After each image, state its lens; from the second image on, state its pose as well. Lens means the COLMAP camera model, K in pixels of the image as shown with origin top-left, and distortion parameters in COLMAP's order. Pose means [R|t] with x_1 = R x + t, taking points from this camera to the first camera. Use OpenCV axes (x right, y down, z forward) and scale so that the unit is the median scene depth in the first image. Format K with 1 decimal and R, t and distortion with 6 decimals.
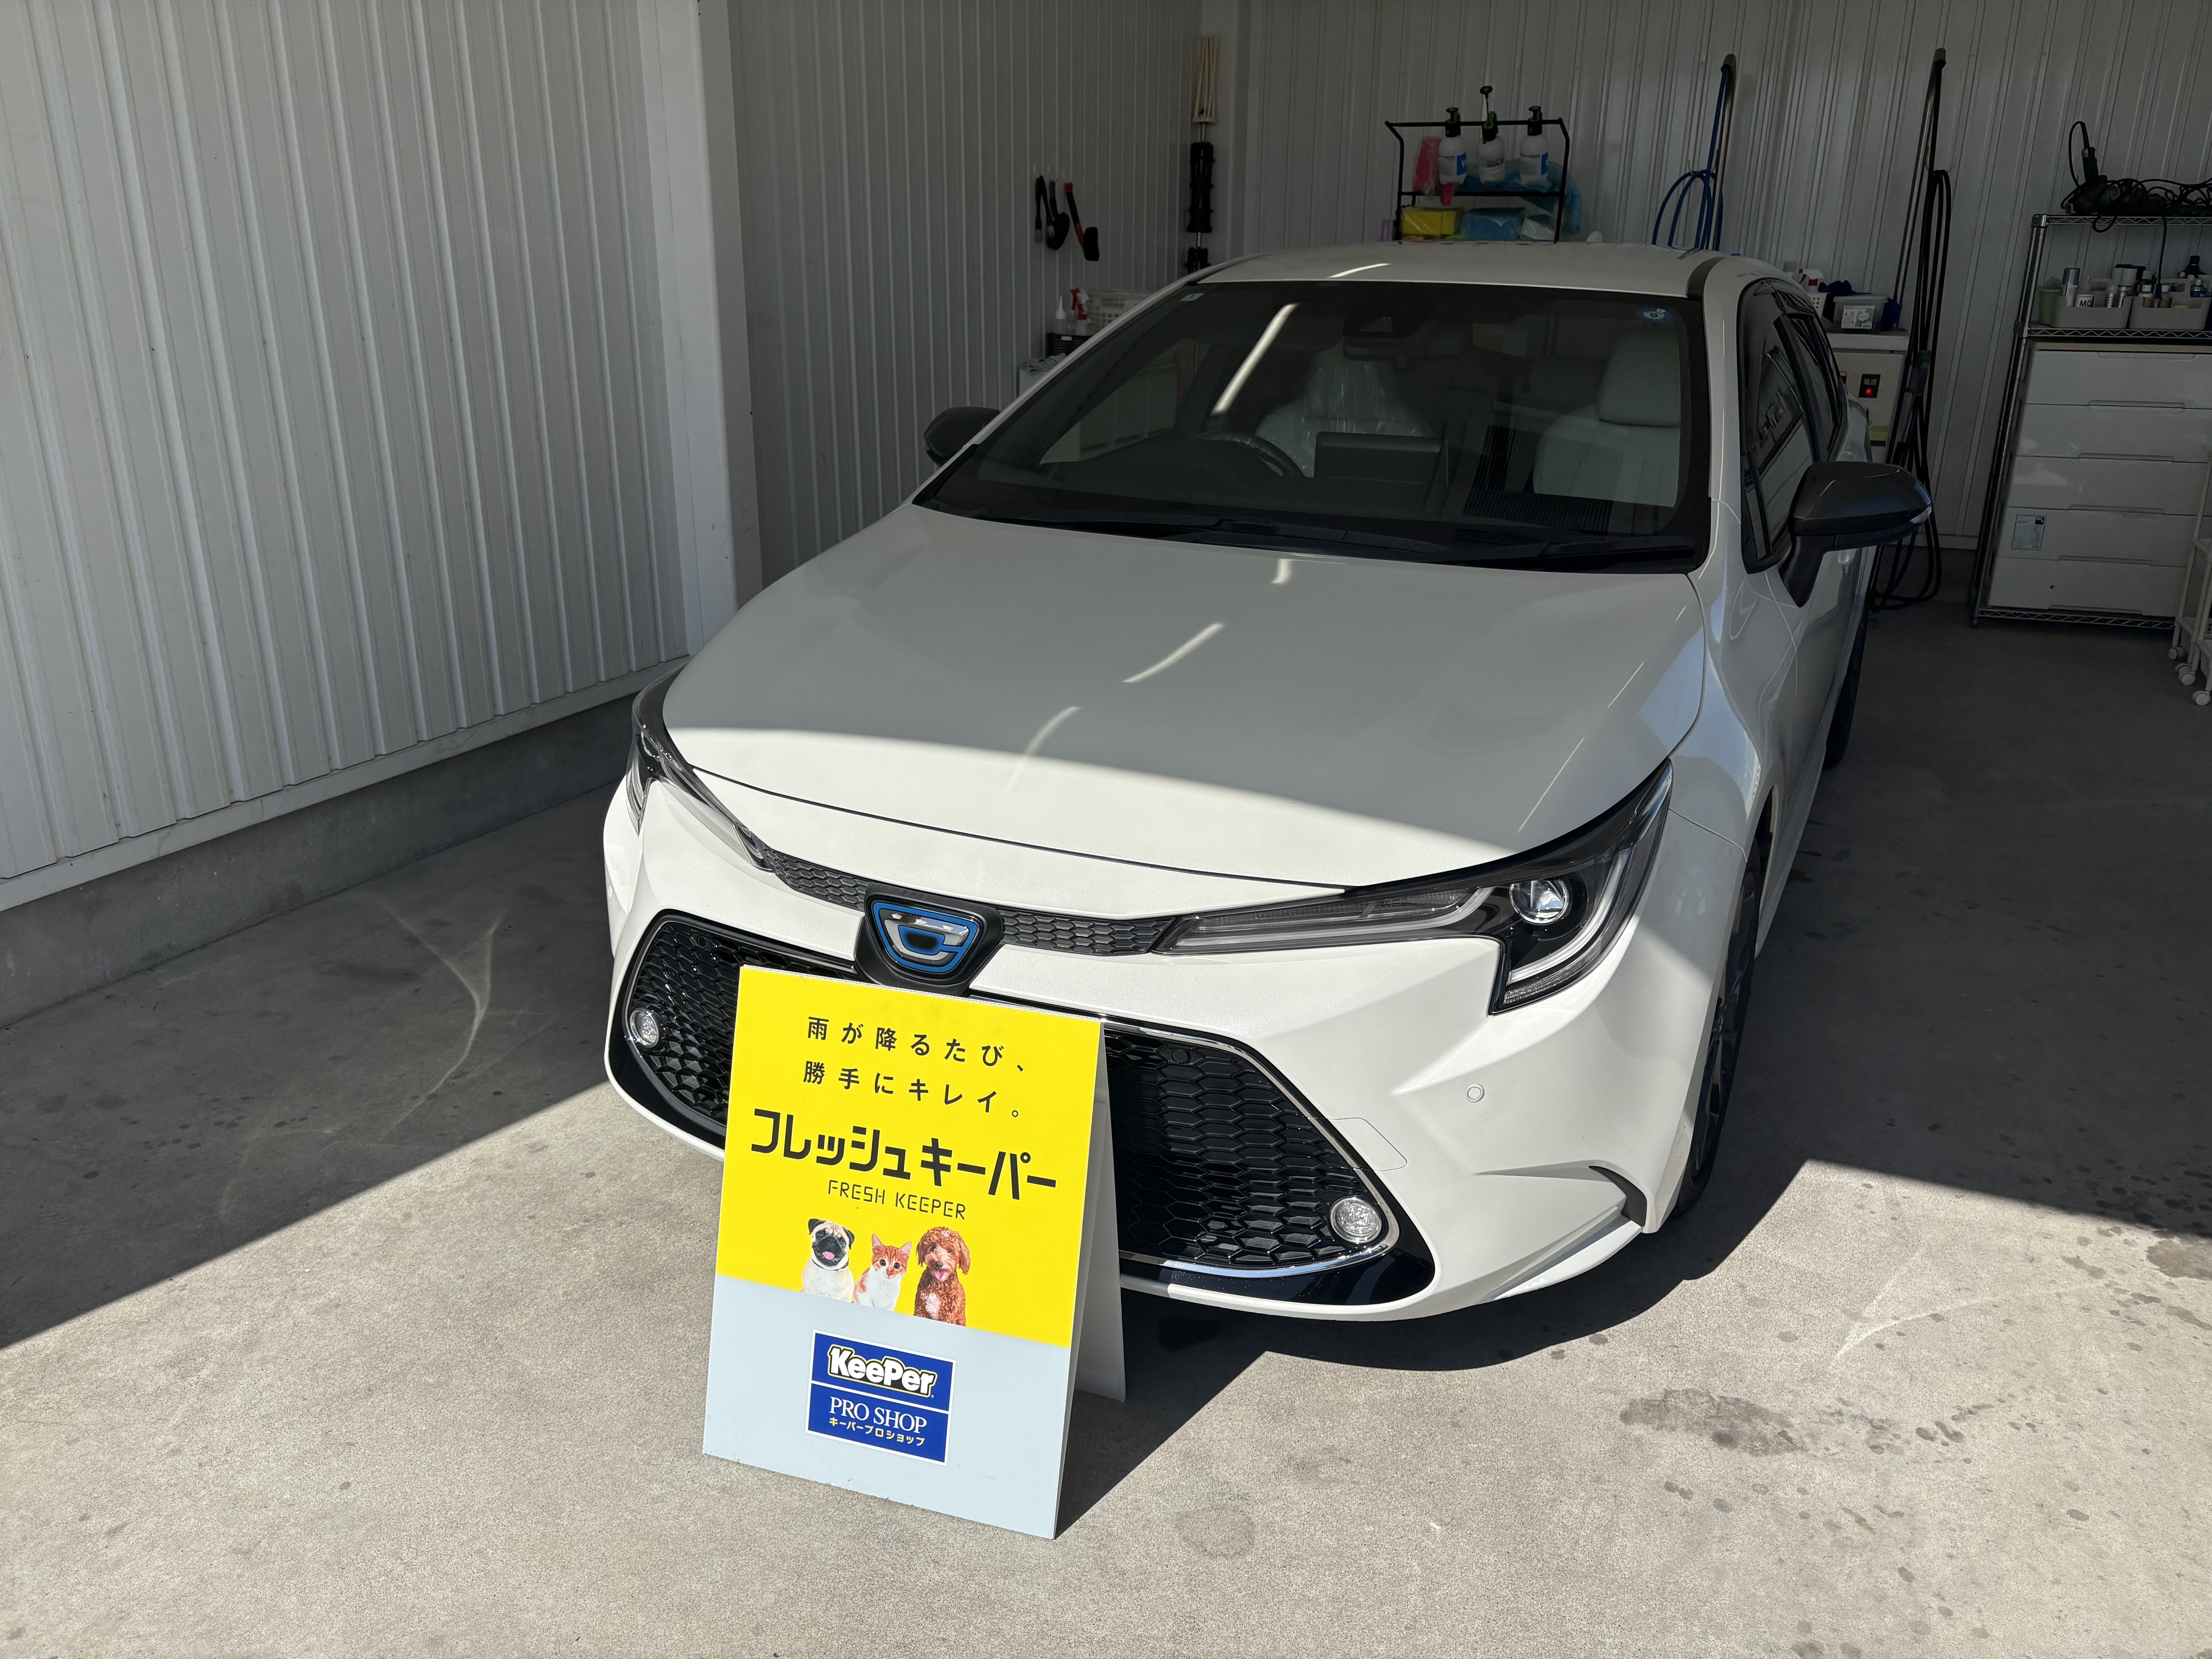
lens RADIAL K [[1697.9, 0, 1099.8], [0, 1697.9, 823.1], [0, 0, 1]] dist [0.084619, -0.102075]
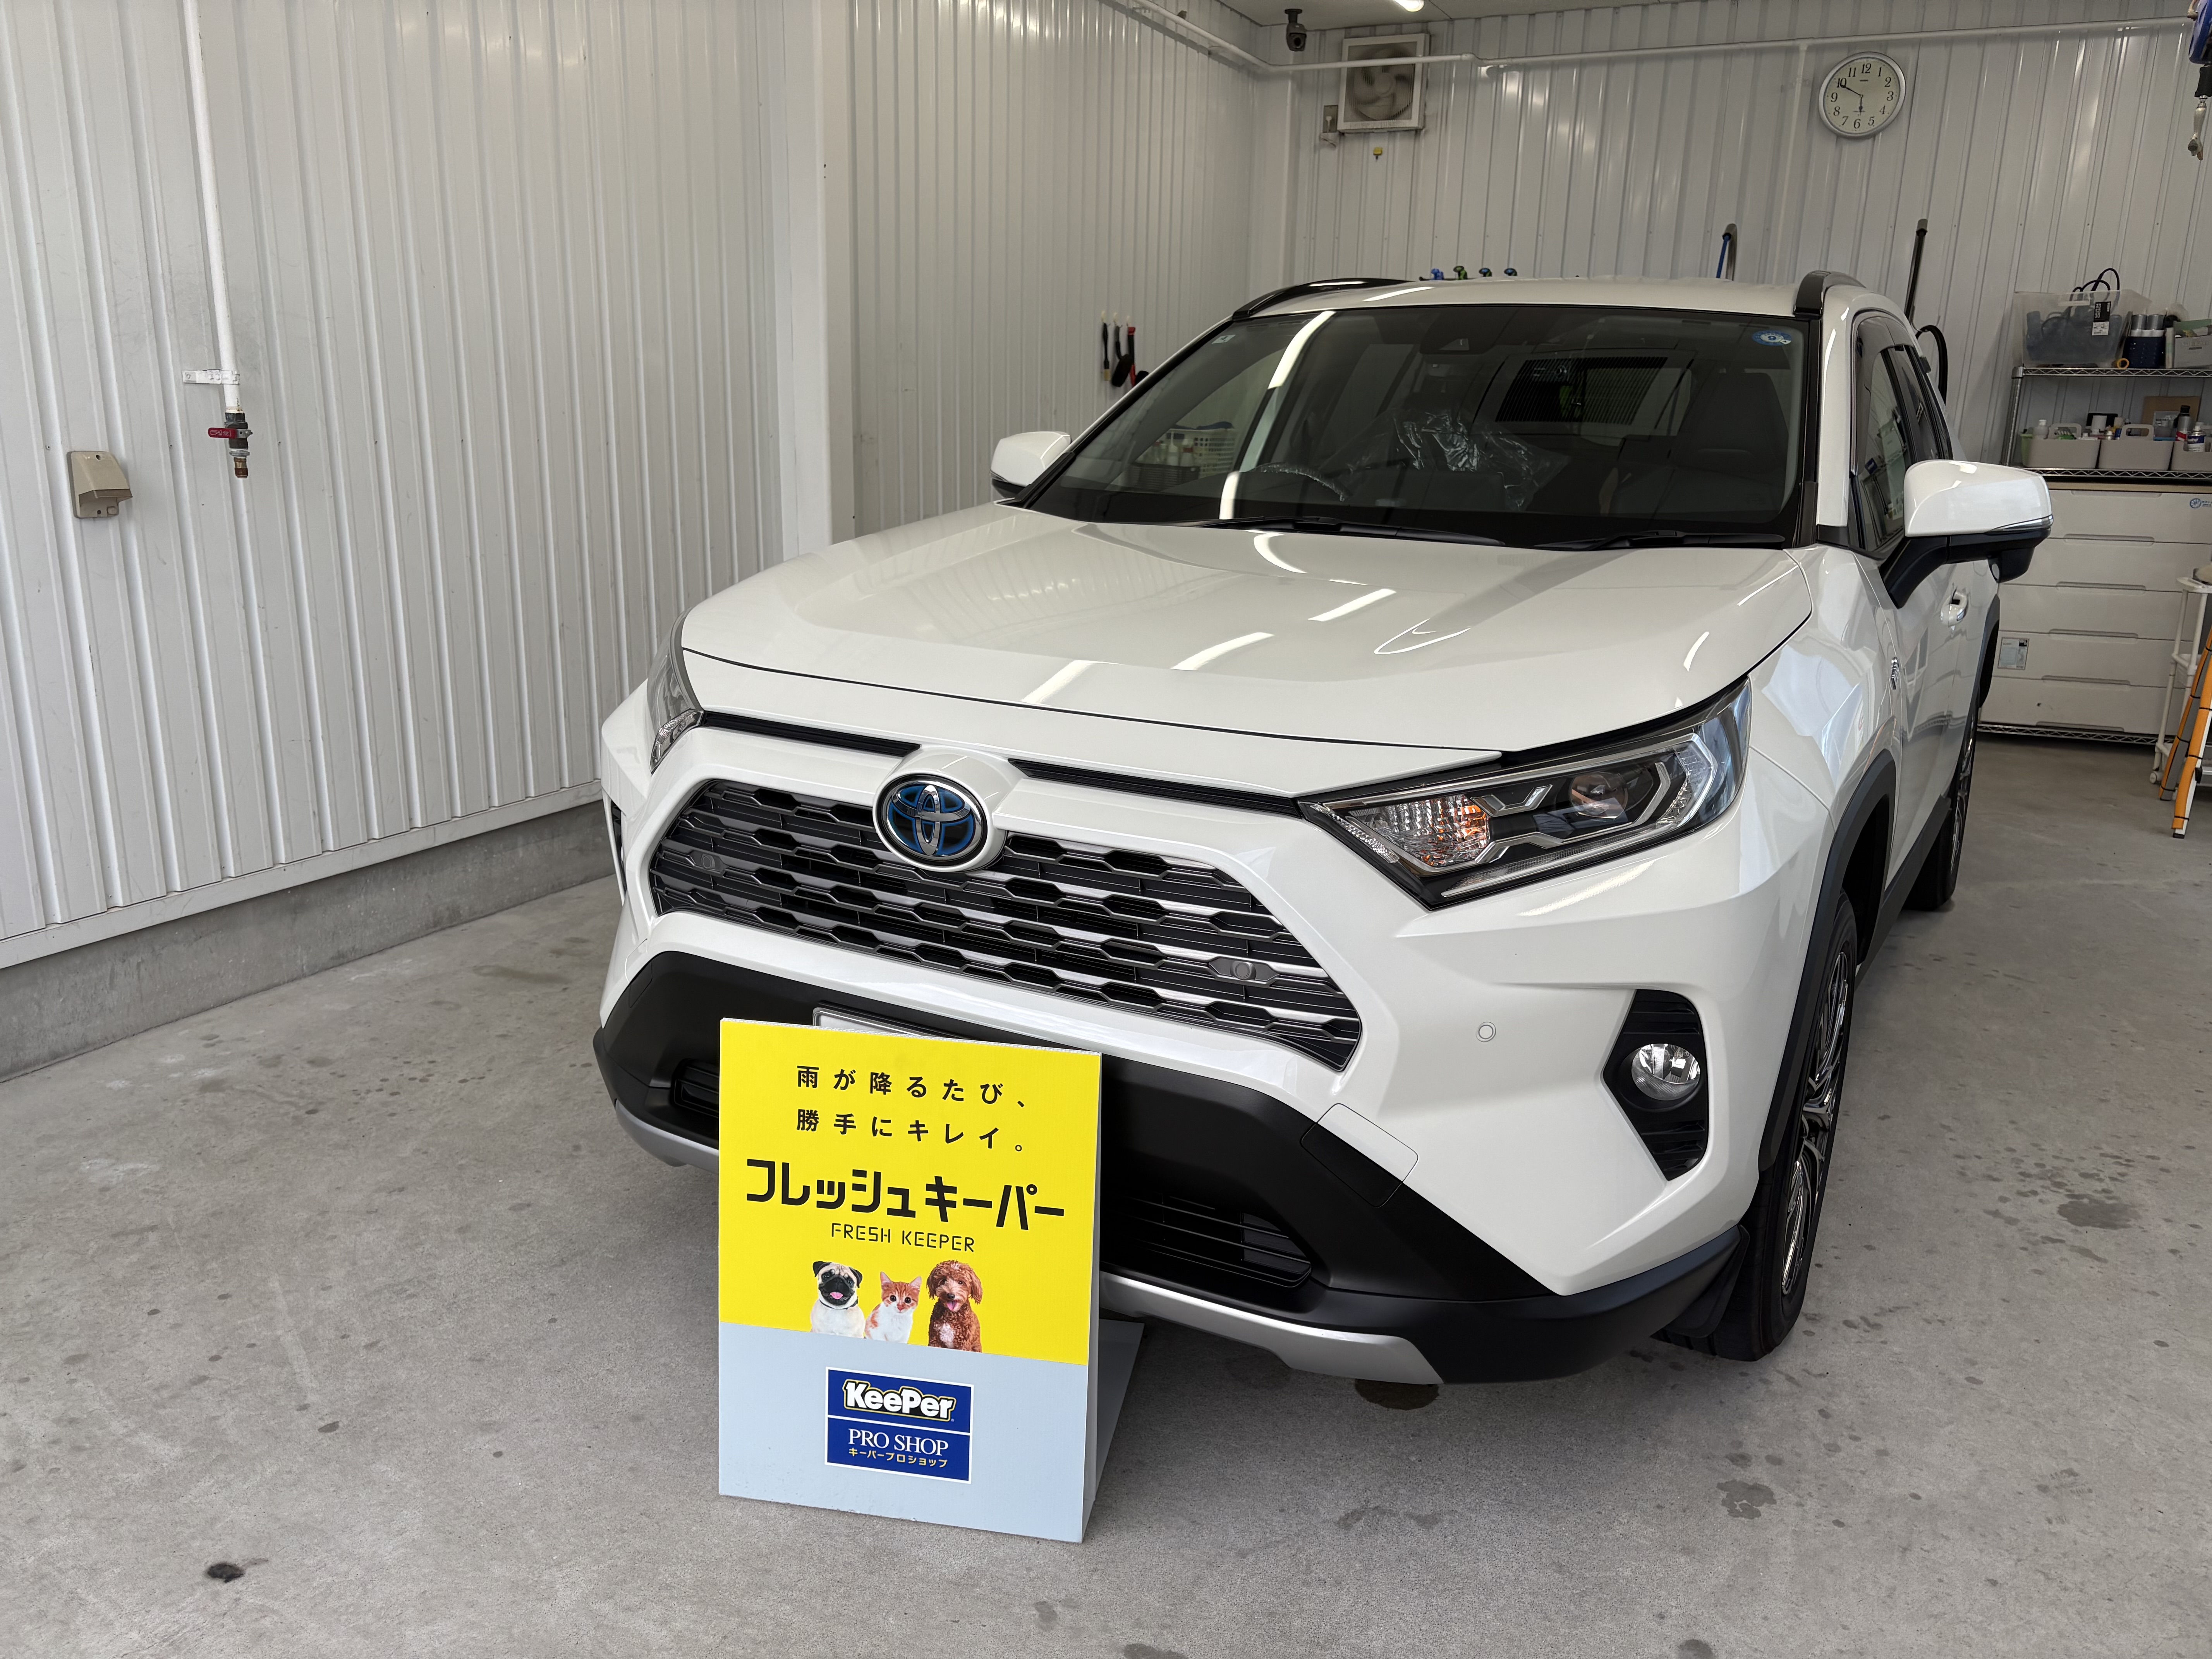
lens RADIAL K [[1699.0, 0, 1106.0], [0, 1699.0, 829.5], [0, 0, 1]] dist [0.072301, -0.081500]
pose [[0.999650, 0.017623, -0.019739, -0.017603], [-0.019154, 0.996587, -0.080292, 0.094677], [0.018257, 0.080641, 0.996576, -0.185289]]
